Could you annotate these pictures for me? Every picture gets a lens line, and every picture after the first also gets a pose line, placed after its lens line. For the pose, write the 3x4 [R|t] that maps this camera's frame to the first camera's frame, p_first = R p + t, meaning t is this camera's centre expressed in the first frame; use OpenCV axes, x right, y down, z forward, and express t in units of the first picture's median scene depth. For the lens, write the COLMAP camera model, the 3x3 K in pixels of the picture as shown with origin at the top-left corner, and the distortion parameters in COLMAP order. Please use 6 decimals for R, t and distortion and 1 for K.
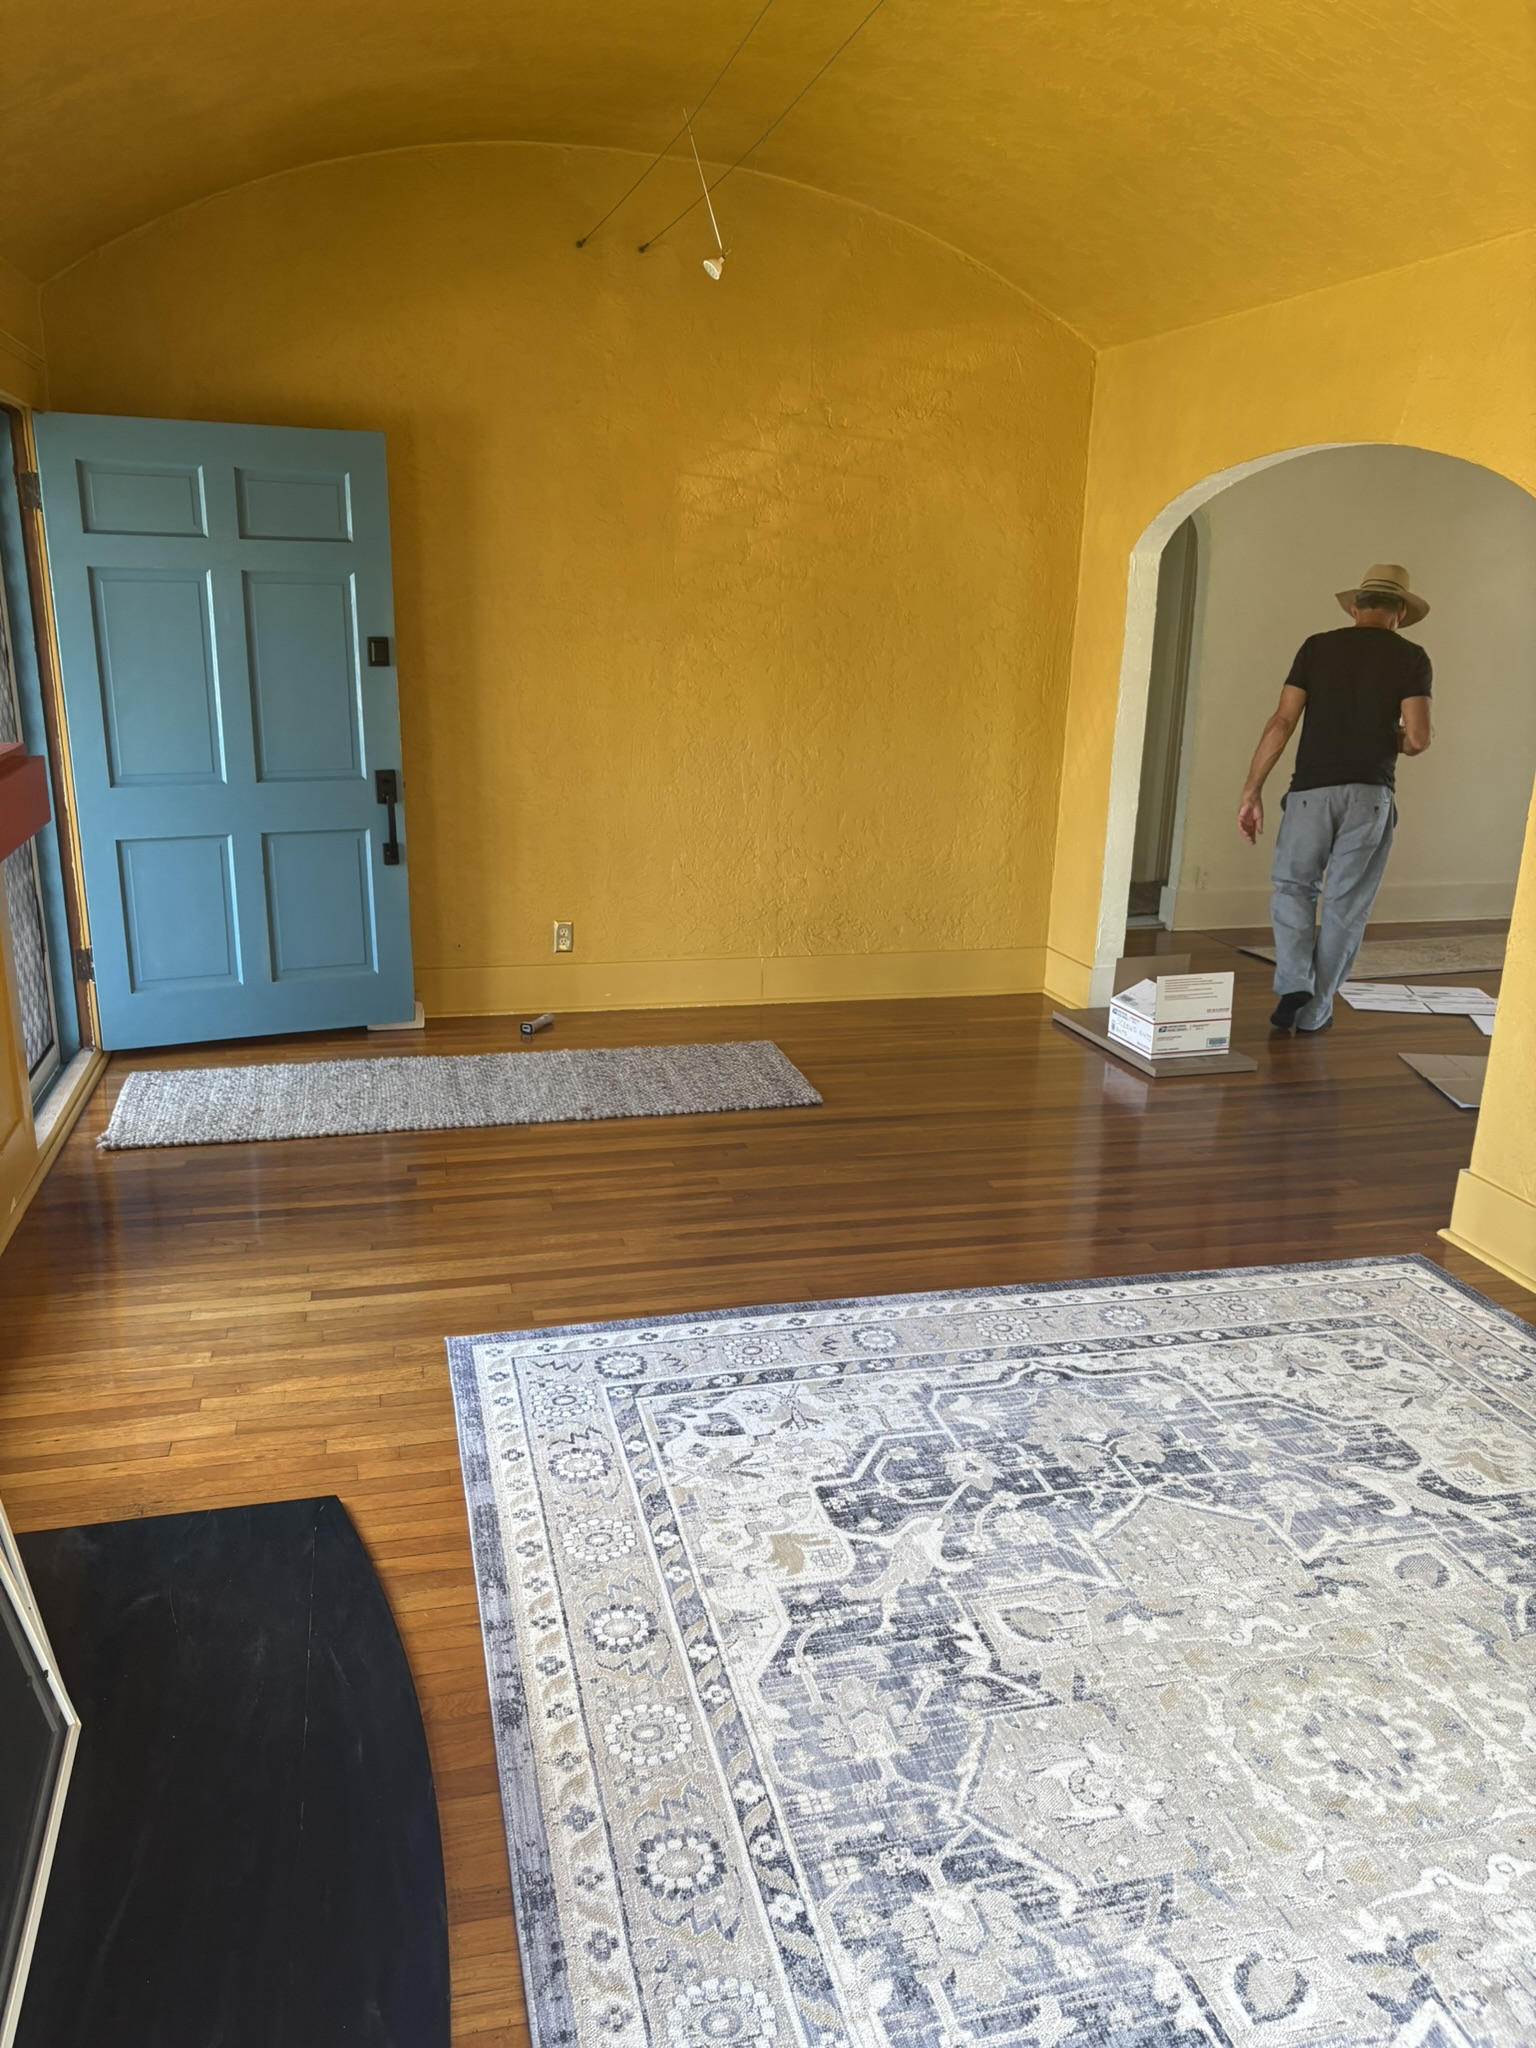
lens RADIAL K [[1530.2, 0, 761.7], [0, 1530.2, 1032.9], [0, 0, 1]] dist [0.010943, -0.006662]
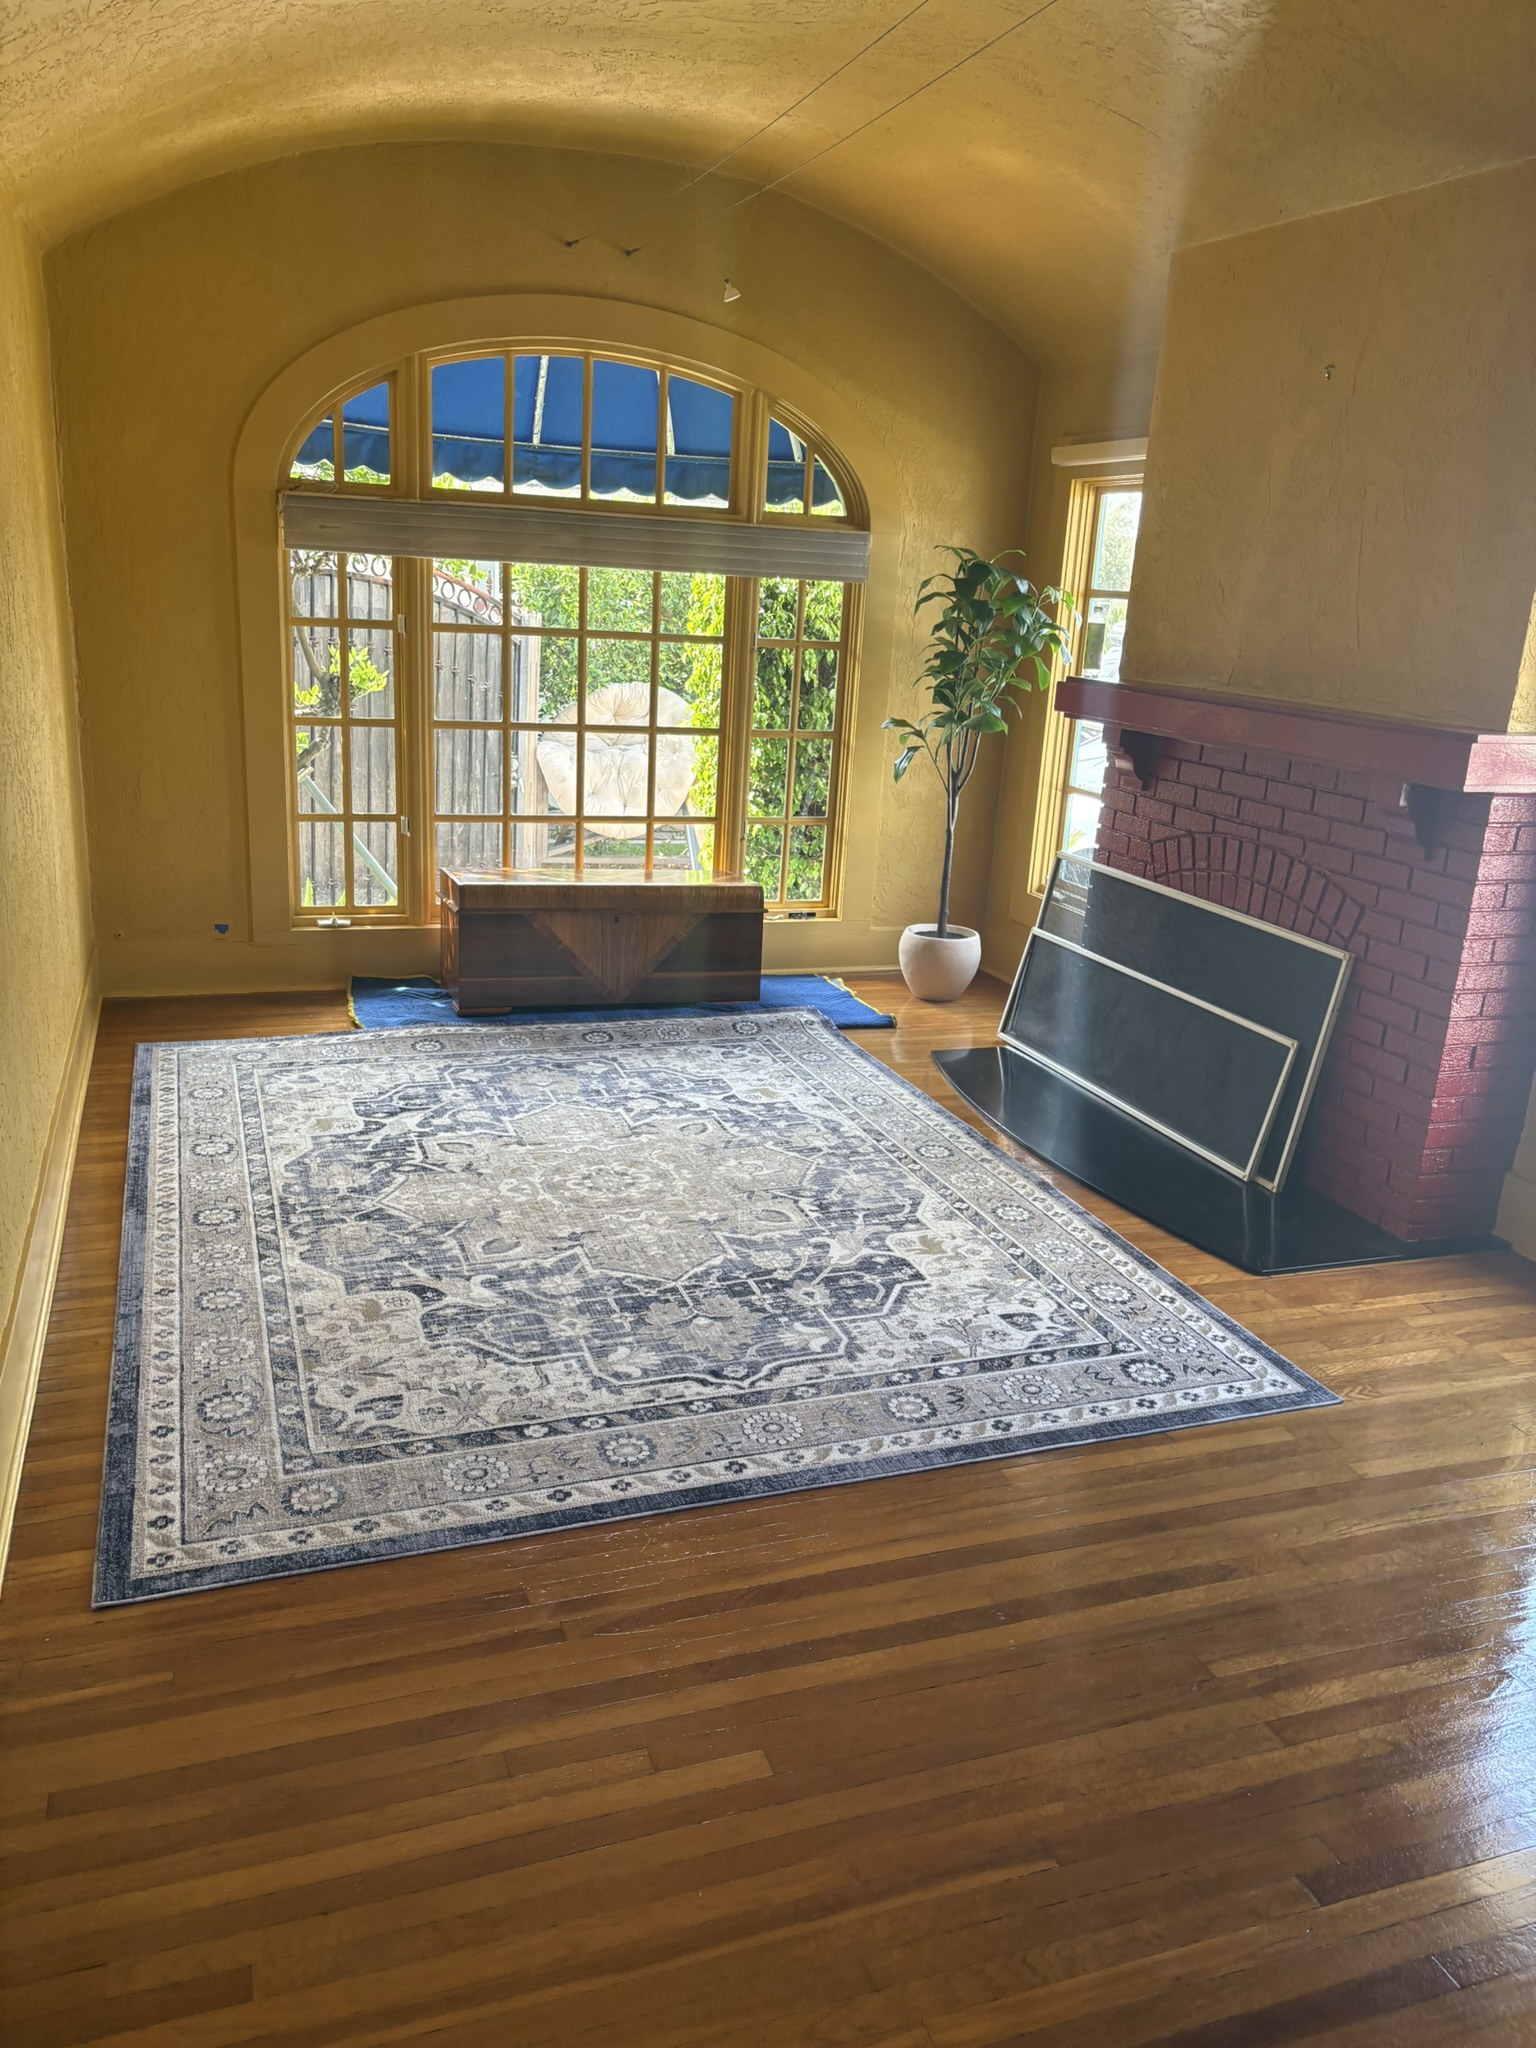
lens RADIAL K [[1530.2, 0, 761.7], [0, 1530.2, 1032.9], [0, 0, 1]] dist [0.010943, -0.006662]
pose [[-0.992473, -0.040098, -0.115710, 0.315438], [-0.096424, 0.838355, 0.536529, -0.539262], [0.075492, 0.543648, -0.835911, 1.848491]]
